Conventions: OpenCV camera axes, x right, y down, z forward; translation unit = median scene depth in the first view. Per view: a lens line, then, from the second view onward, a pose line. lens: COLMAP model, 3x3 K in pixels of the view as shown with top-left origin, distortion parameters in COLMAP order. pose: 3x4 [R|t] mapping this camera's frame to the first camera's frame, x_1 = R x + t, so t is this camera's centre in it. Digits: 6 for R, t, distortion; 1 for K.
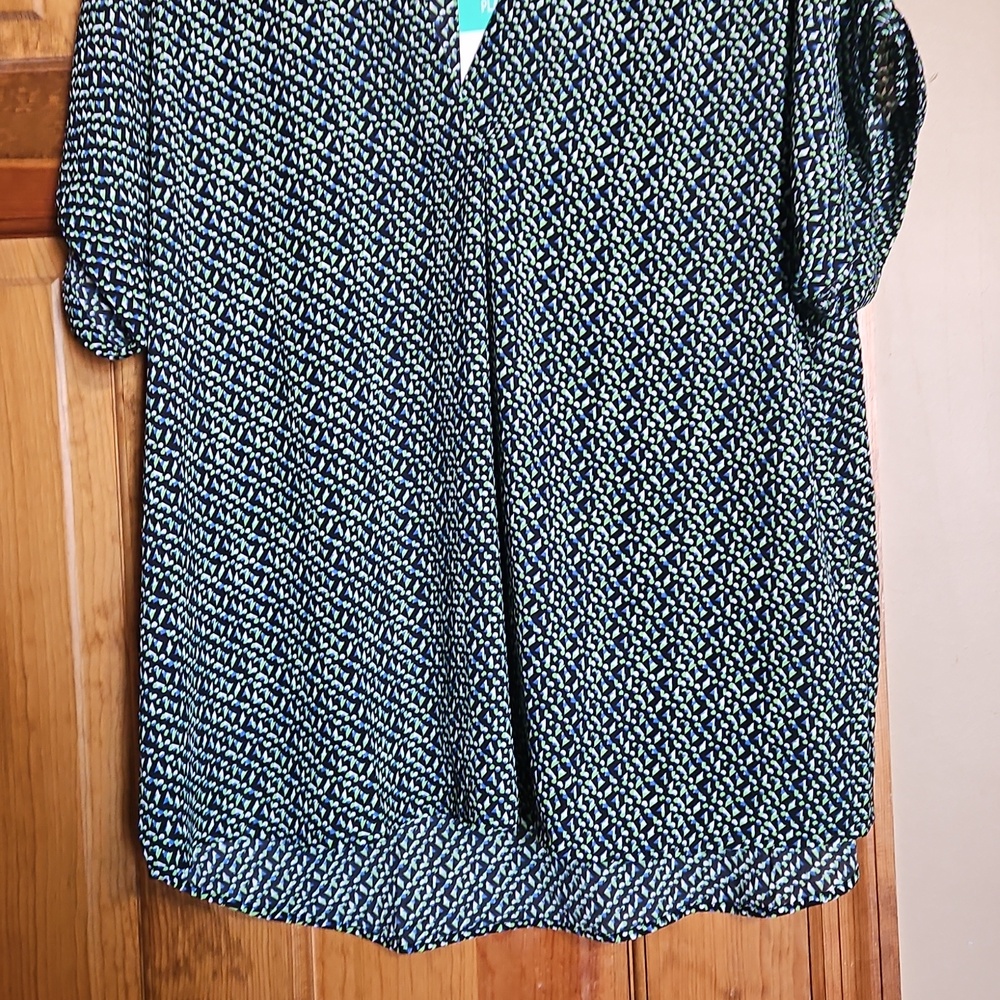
lens RADIAL K [[1506.1, 0, 504.4], [0, 1506.1, 475.0], [0, 0, 1]] dist [0.095705, -0.120805]
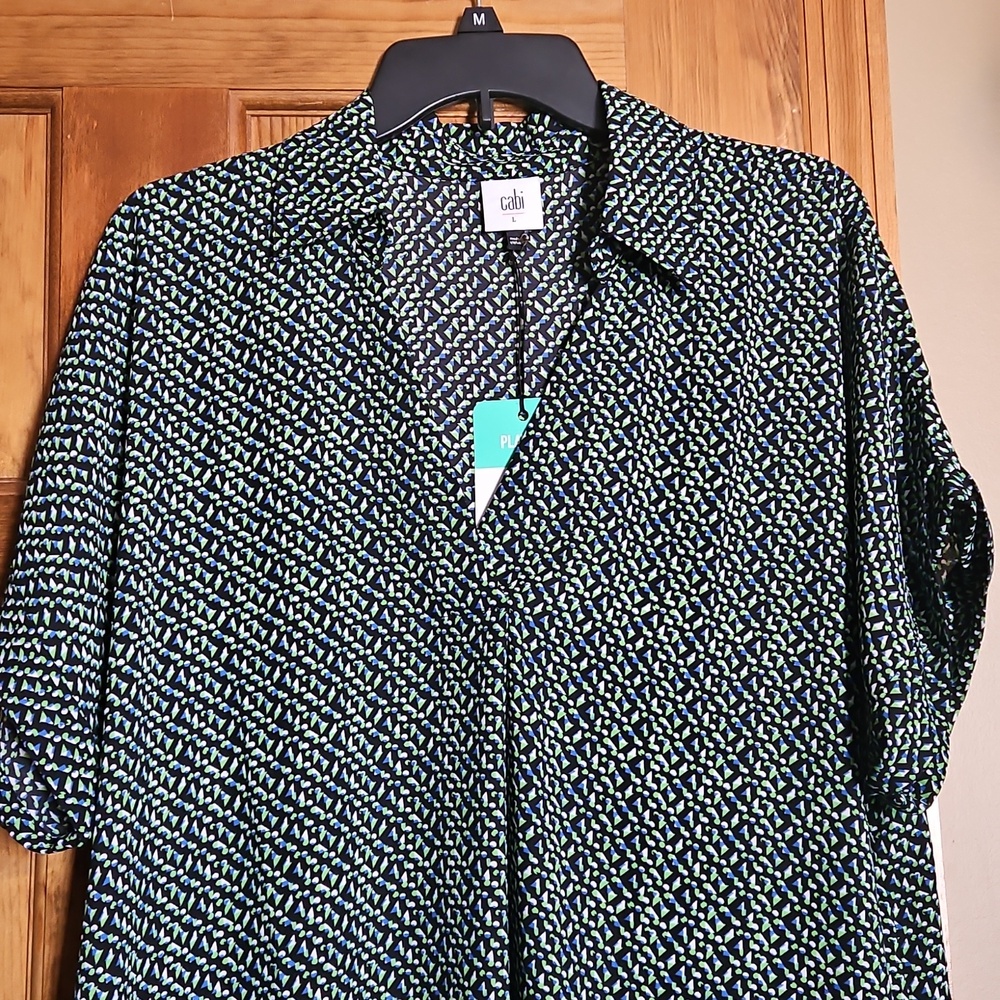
lens RADIAL K [[1506.1, 0, 504.4], [0, 1506.1, 475.0], [0, 0, 1]] dist [0.095705, -0.120805]
pose [[0.994078, 0.034547, 0.103027, -0.106203], [-0.012550, 0.978274, -0.206938, -0.108884], [-0.107938, 0.204420, 0.972914, 0.144955]]
